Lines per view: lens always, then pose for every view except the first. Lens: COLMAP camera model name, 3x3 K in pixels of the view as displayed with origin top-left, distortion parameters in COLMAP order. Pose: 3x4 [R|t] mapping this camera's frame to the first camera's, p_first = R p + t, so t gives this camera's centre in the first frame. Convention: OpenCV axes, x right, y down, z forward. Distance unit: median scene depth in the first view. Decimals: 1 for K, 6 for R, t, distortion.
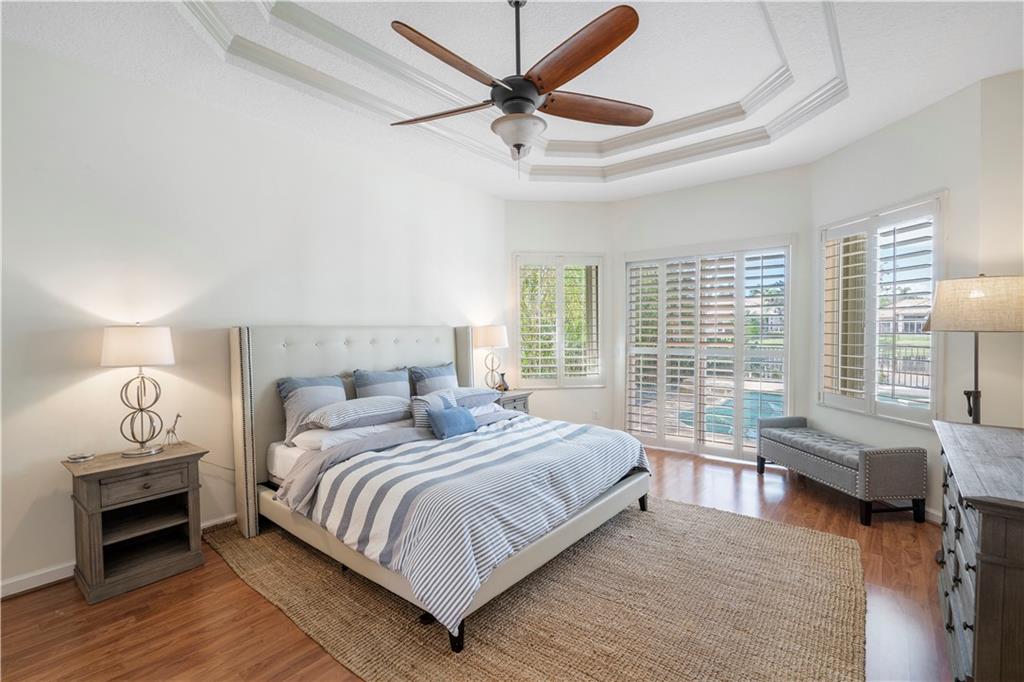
lens RADIAL K [[458.4, 0, 506.9], [0, 458.4, 348.6], [0, 0, 1]] dist [-0.003592, 0.000729]
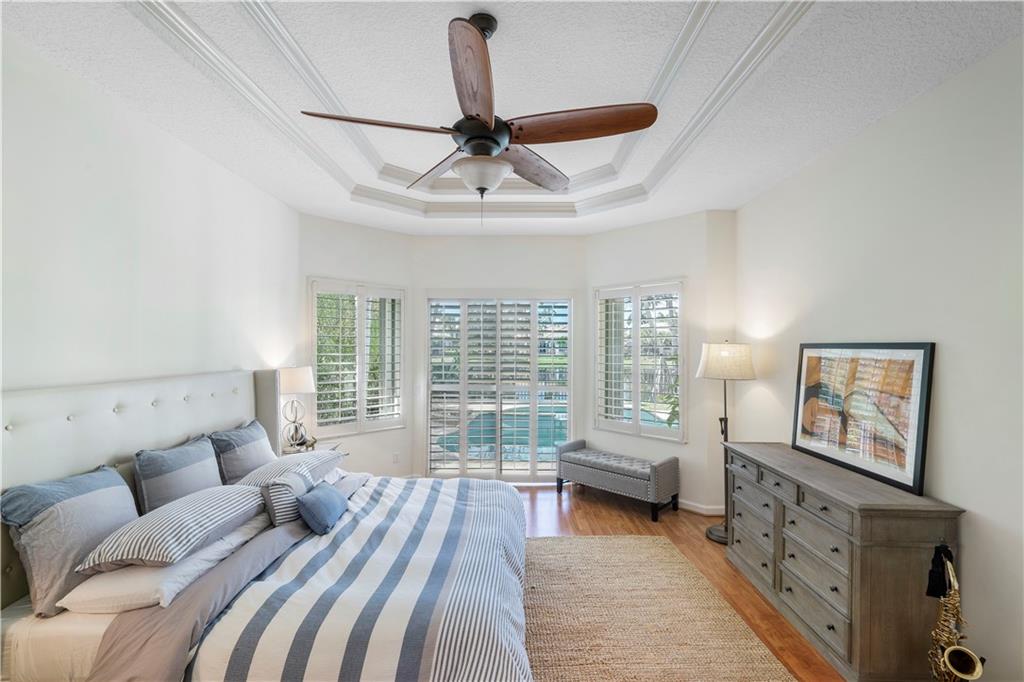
lens RADIAL K [[458.4, 0, 510.1], [0, 458.4, 349.5], [0, 0, 1]] dist [-0.003592, 0.000729]
pose [[0.779427, 0.007916, 0.626443, -0.284544], [0.014928, 0.999402, -0.031201, -0.058007], [-0.626316, 0.033670, 0.778842, 0.159925]]
